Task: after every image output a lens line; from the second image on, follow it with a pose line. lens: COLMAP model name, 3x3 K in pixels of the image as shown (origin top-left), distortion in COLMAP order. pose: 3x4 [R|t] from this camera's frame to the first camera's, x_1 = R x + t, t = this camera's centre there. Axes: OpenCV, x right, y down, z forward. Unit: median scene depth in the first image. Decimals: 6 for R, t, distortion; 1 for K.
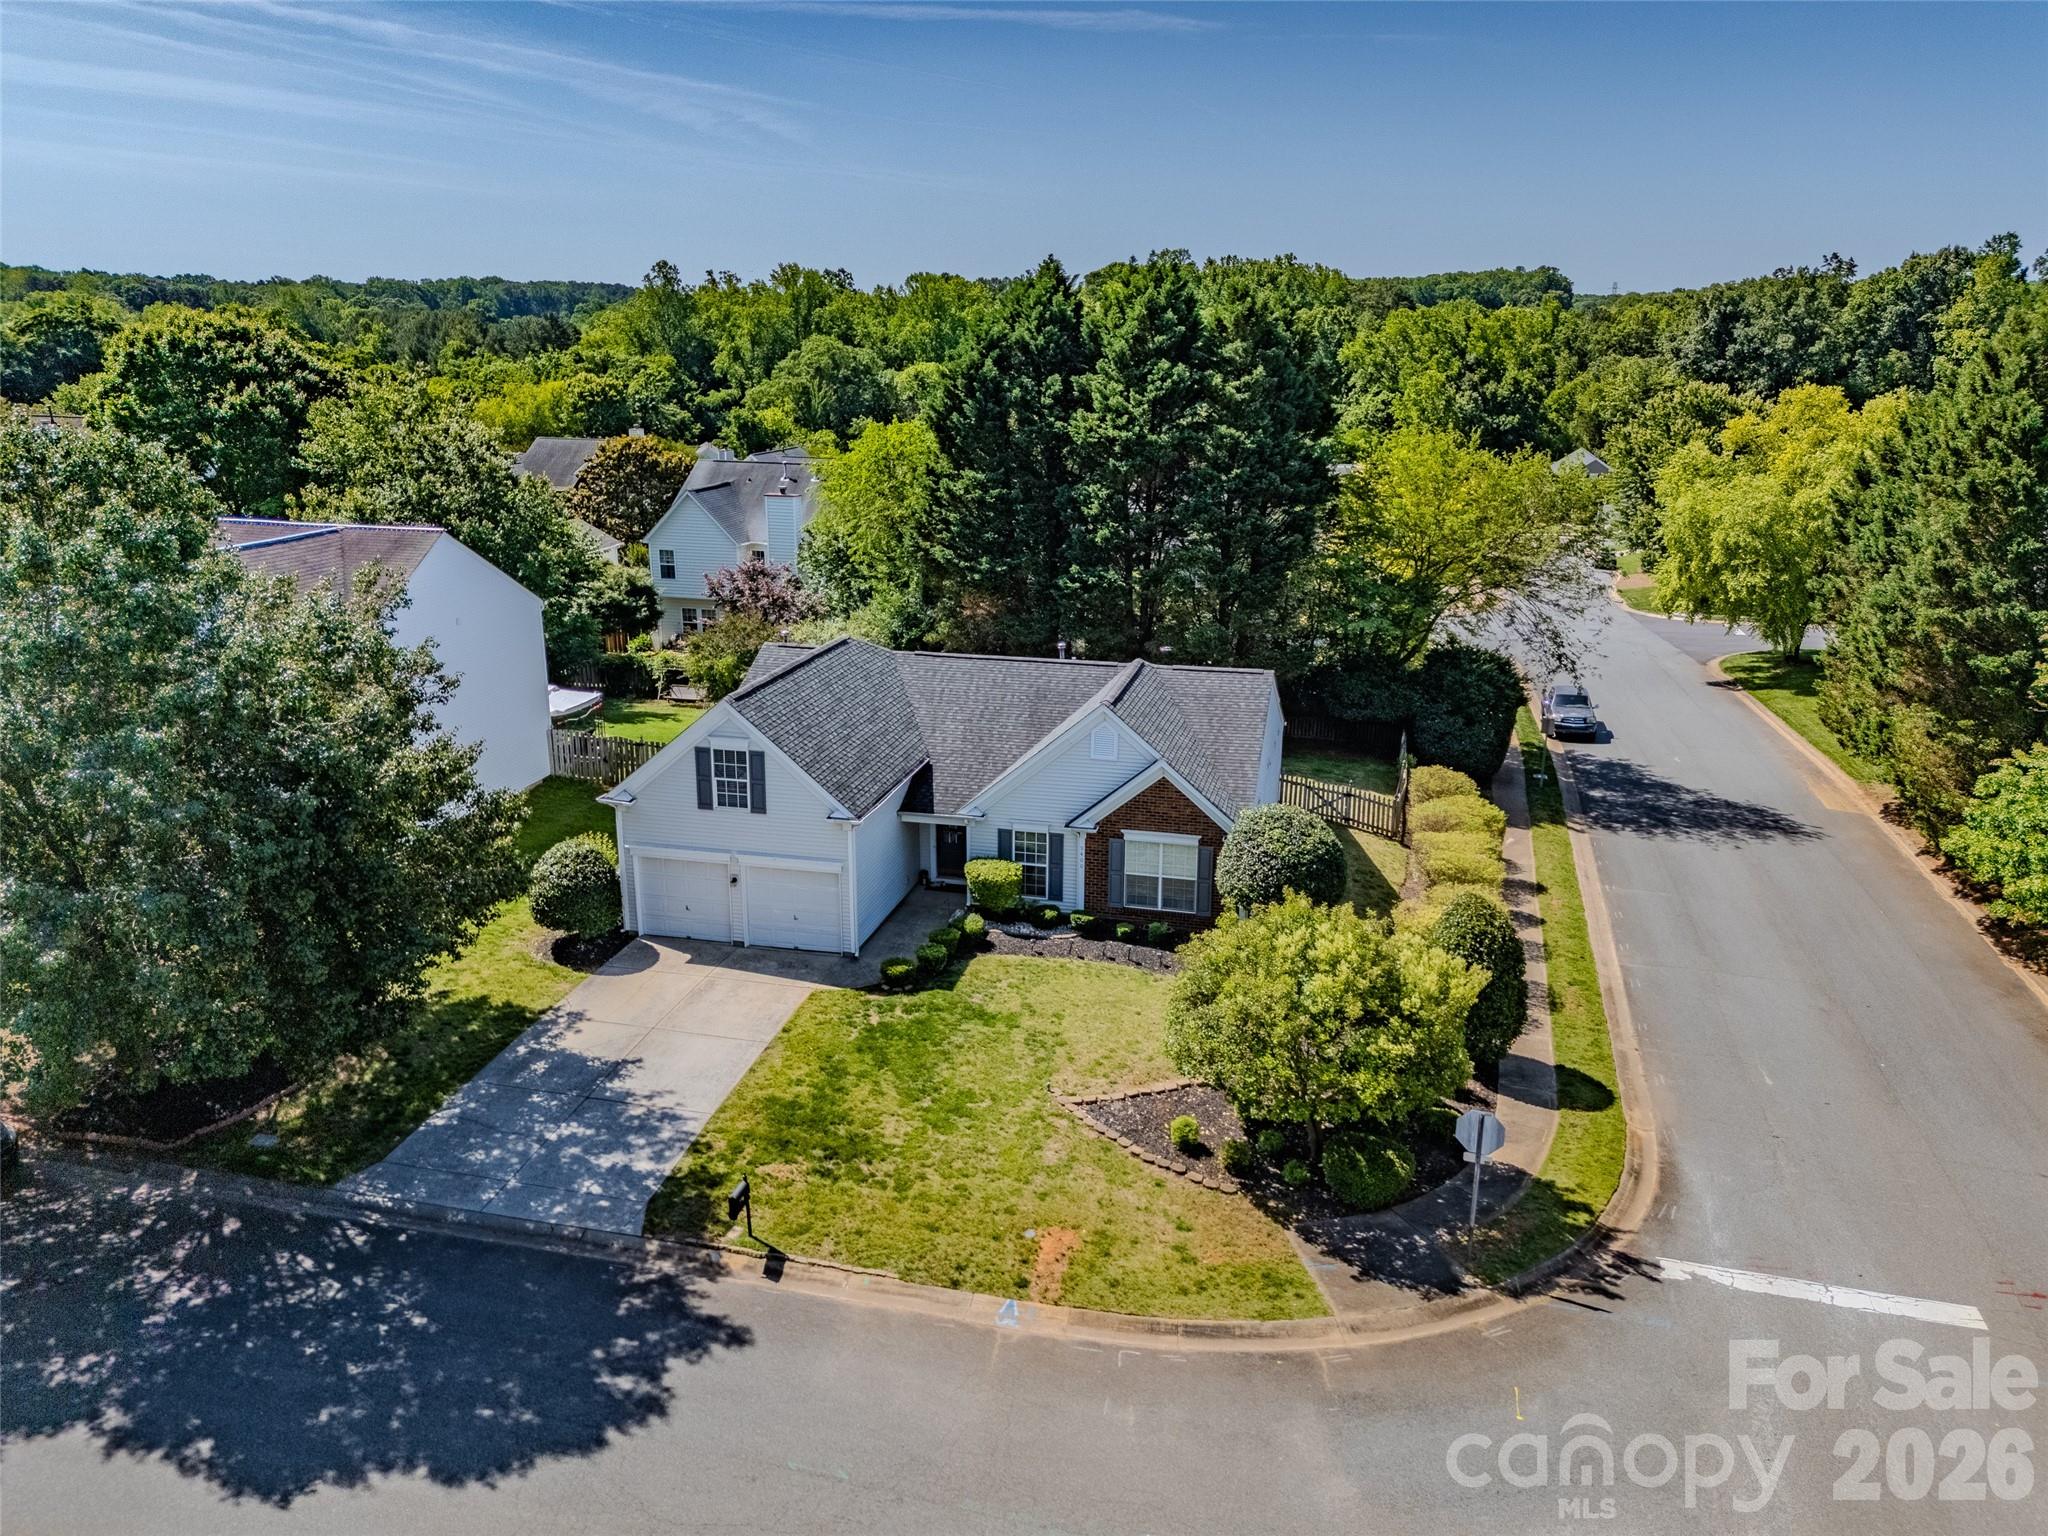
lens RADIAL K [[1507.1, 0, 1024.0], [0, 1507.1, 768.0], [0, 0, 1]] dist [0.126099, -0.115690]
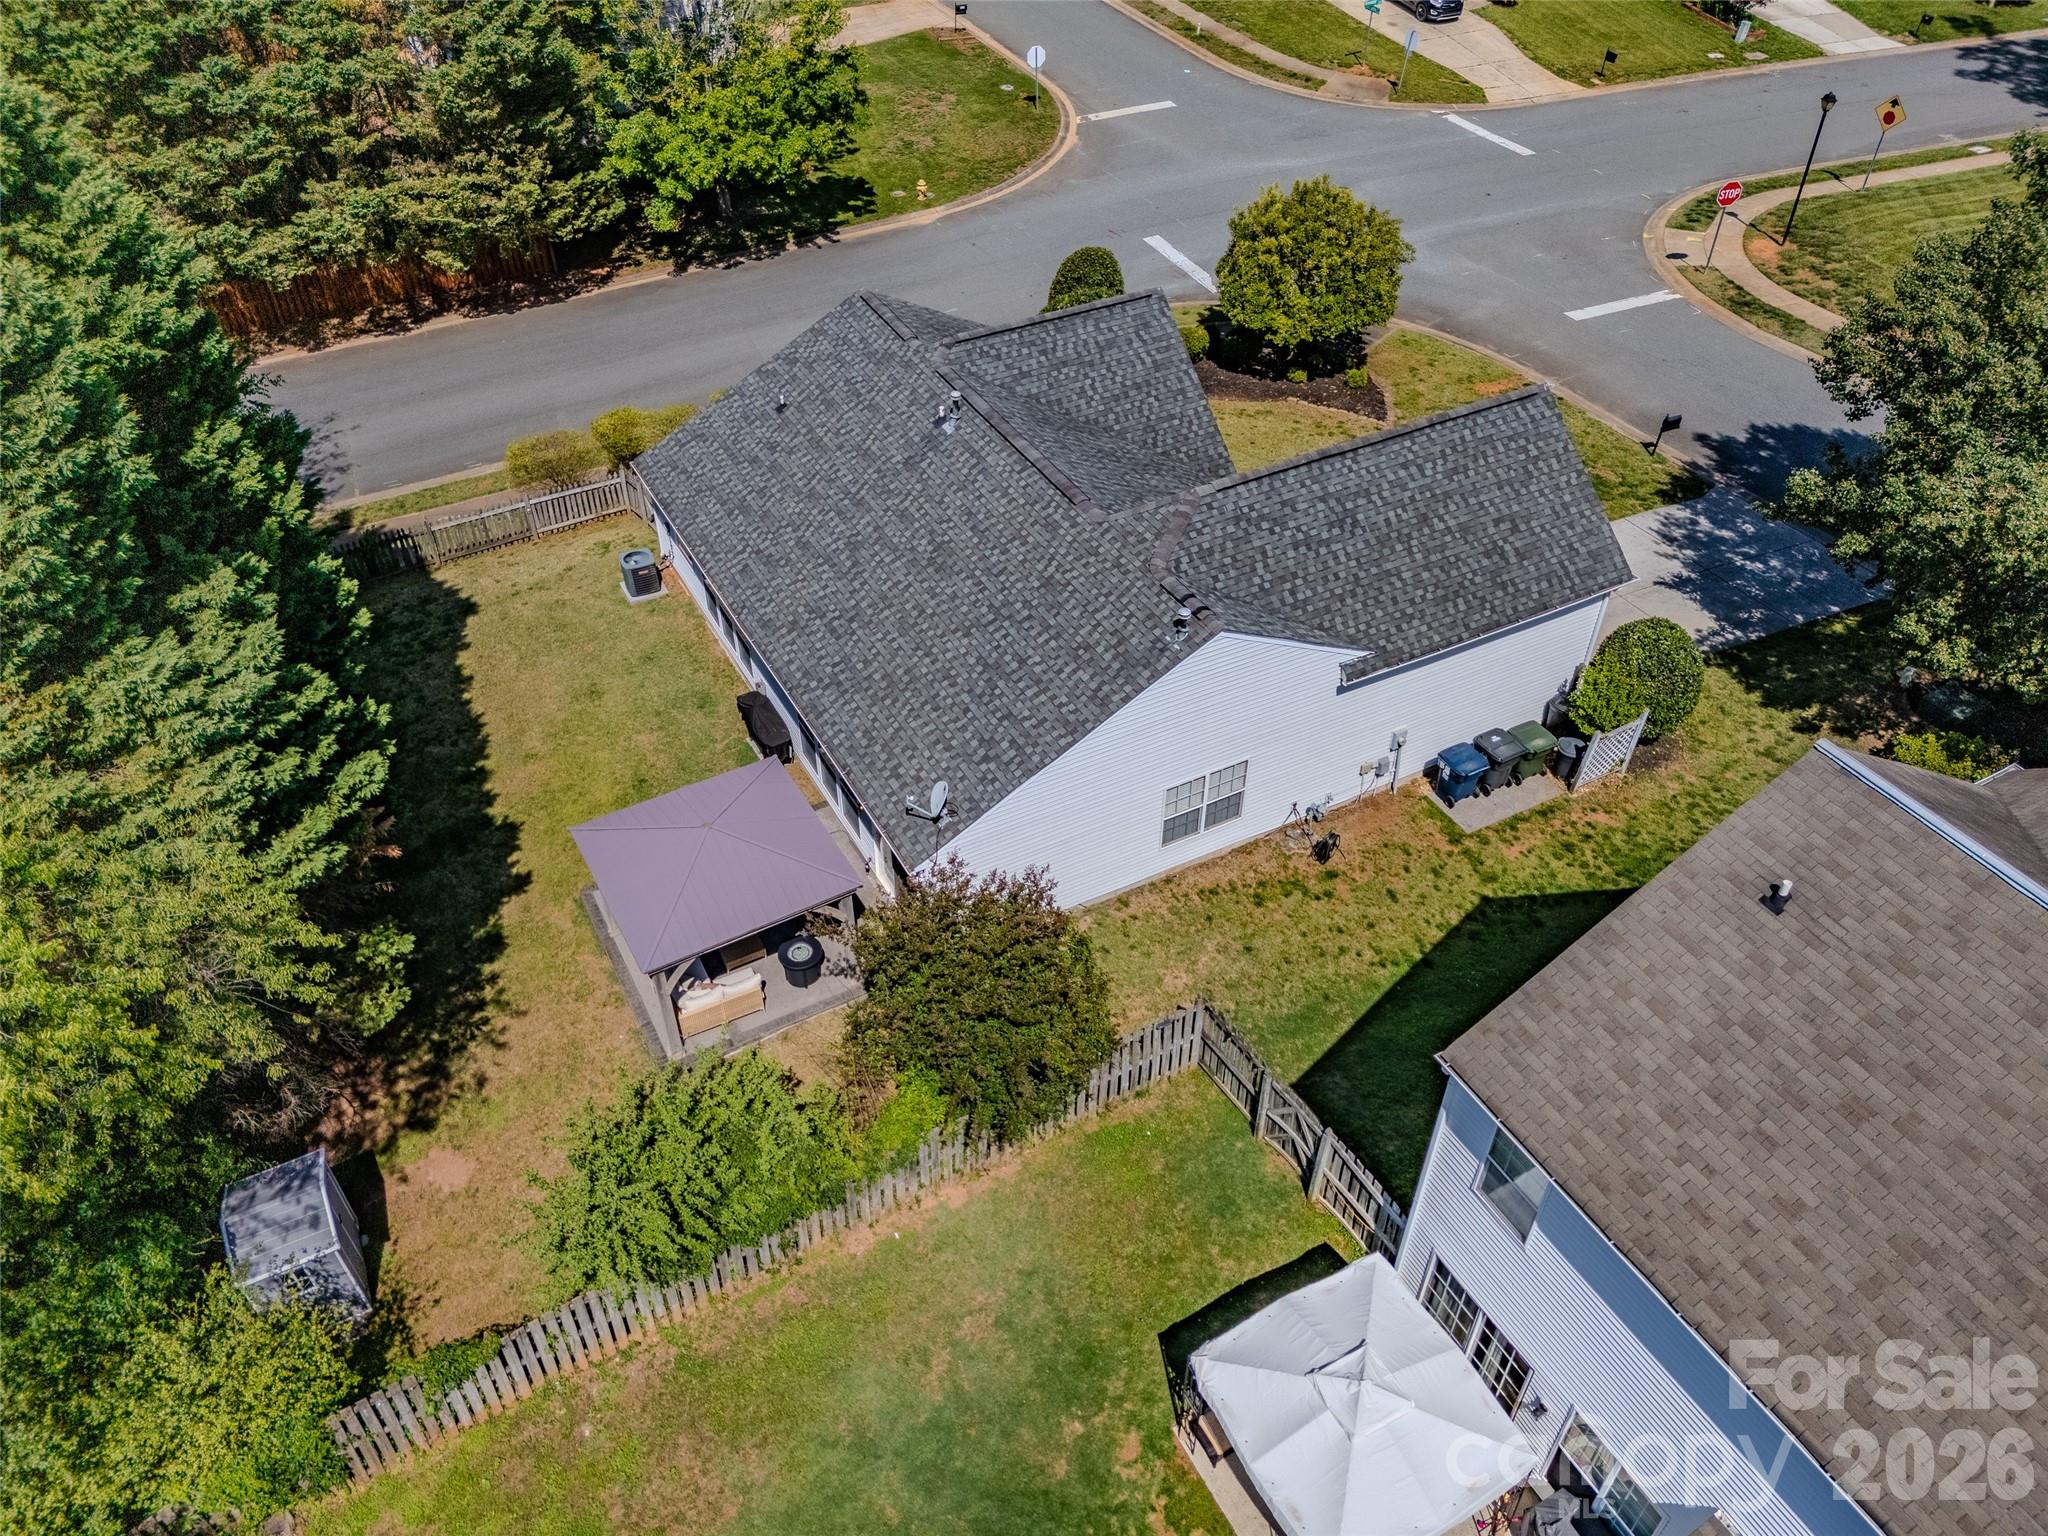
lens RADIAL K [[1507.1, 0, 1024.0], [0, 1507.1, 768.0], [0, 0, 1]] dist [0.126099, -0.115690]
pose [[-0.660272, -0.490965, 0.568326, -0.746136], [0.211052, 0.604940, 0.767792, -0.796596], [-0.720762, 0.626898, -0.295806, 2.004807]]
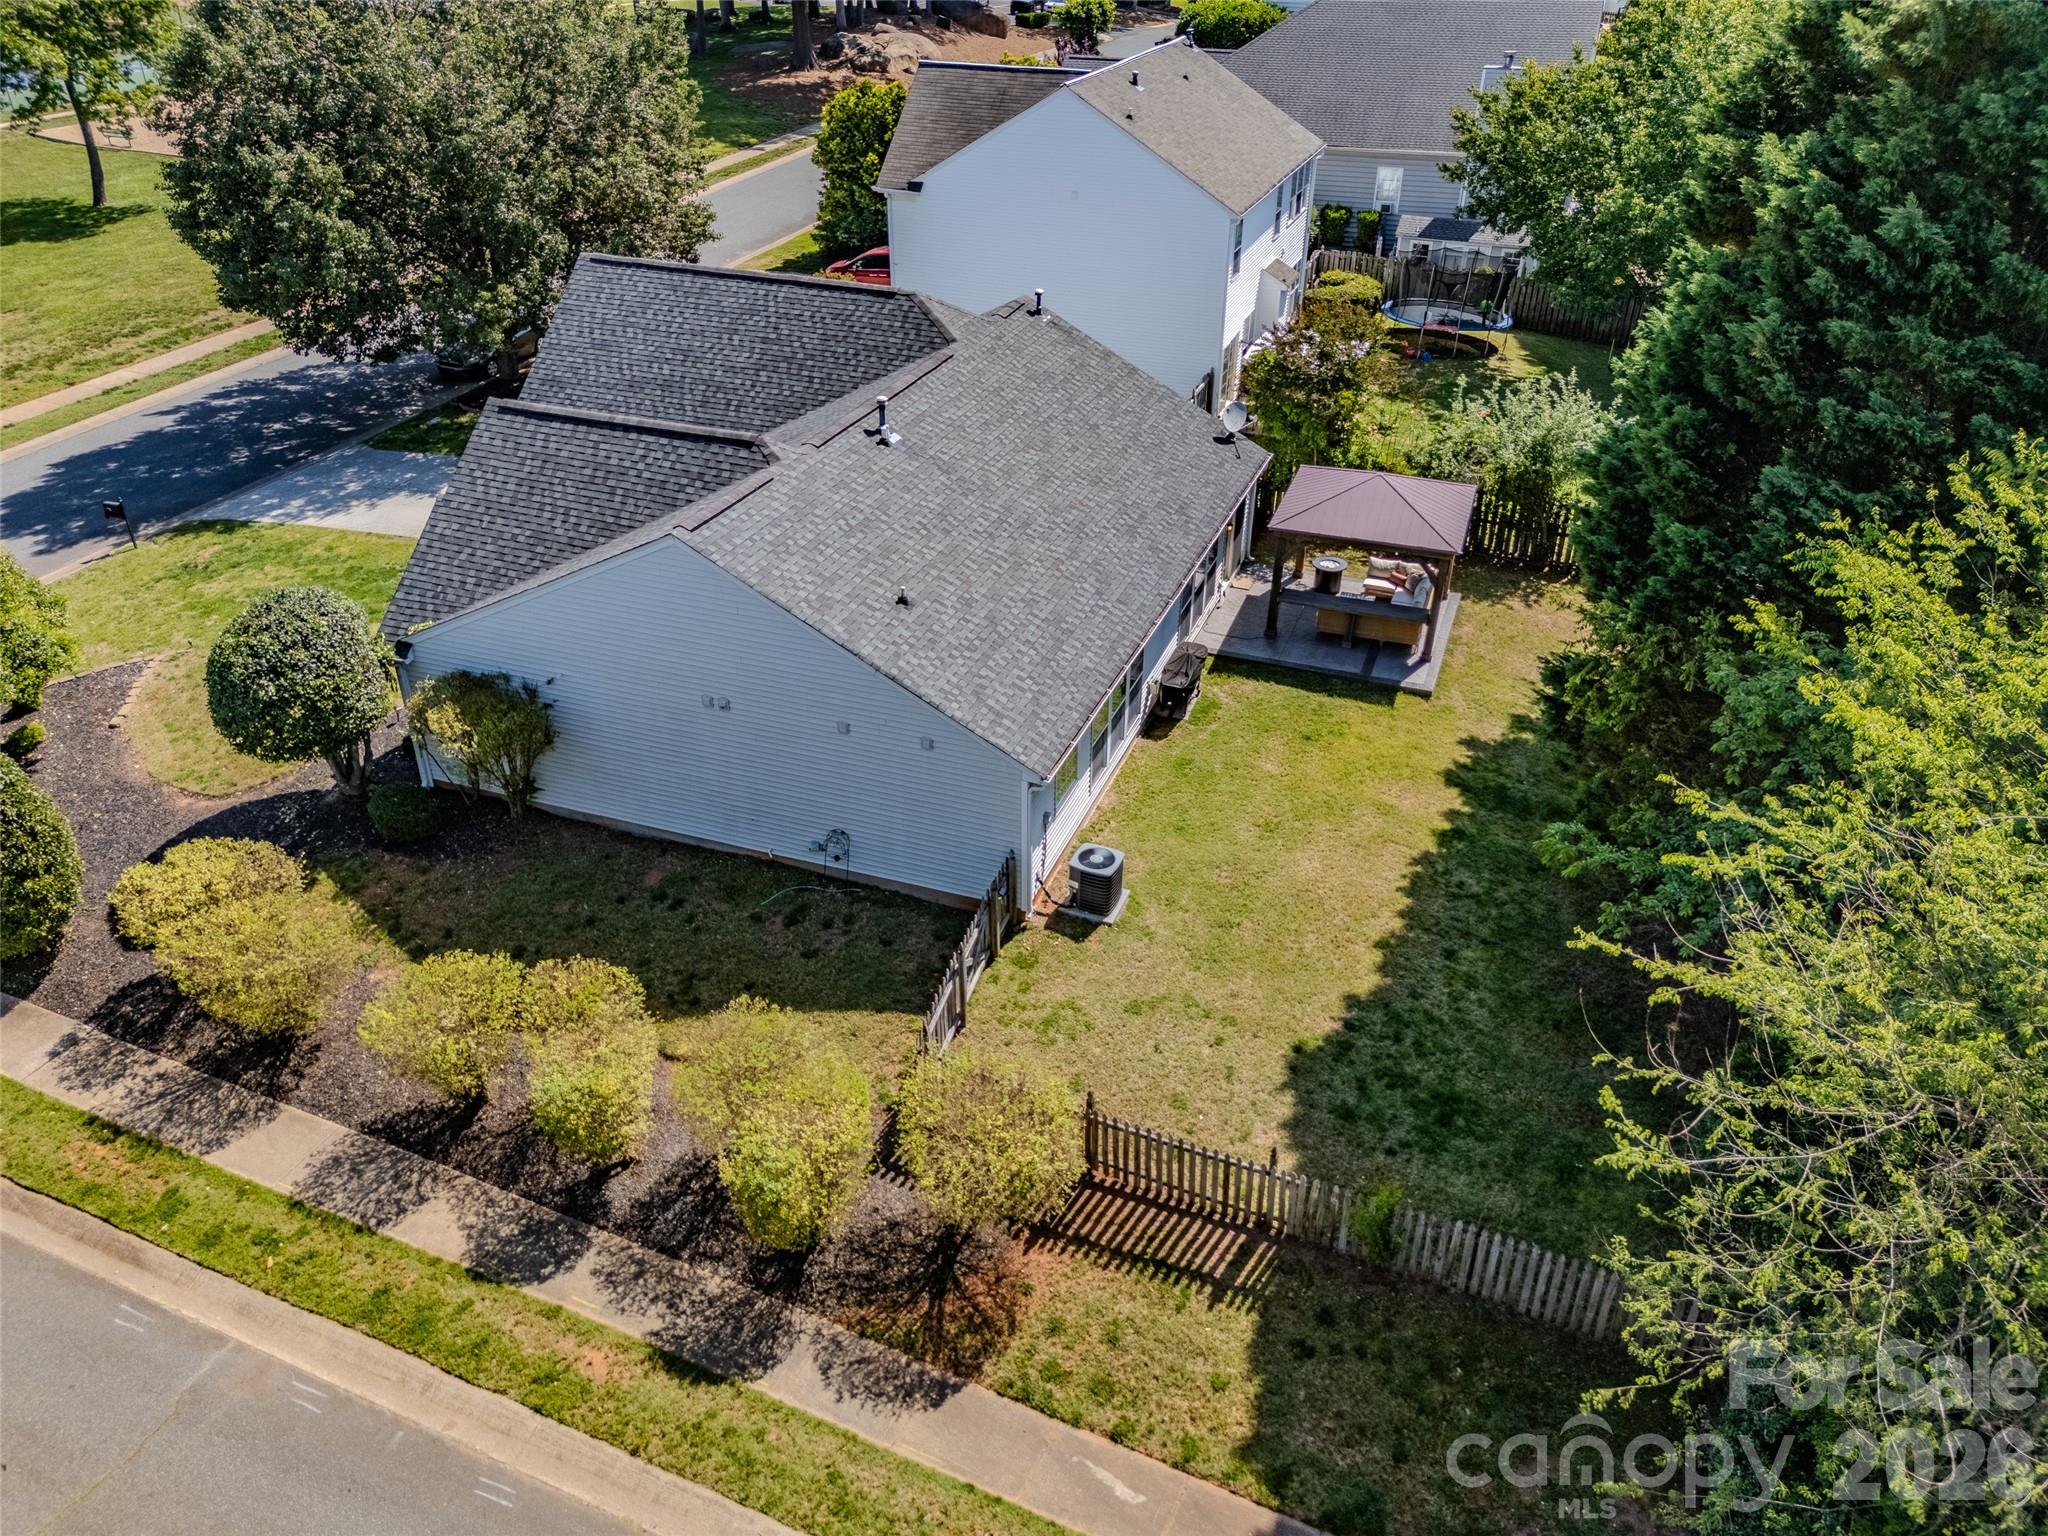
lens RADIAL K [[1507.1, 0, 1024.0], [0, 1507.1, 768.0], [0, 0, 1]] dist [0.126099, -0.115690]
pose [[-0.123692, 0.501417, -0.856318, 0.968034], [-0.281342, 0.809816, 0.514826, -0.453949], [0.951602, 0.304598, 0.040902, 1.666172]]
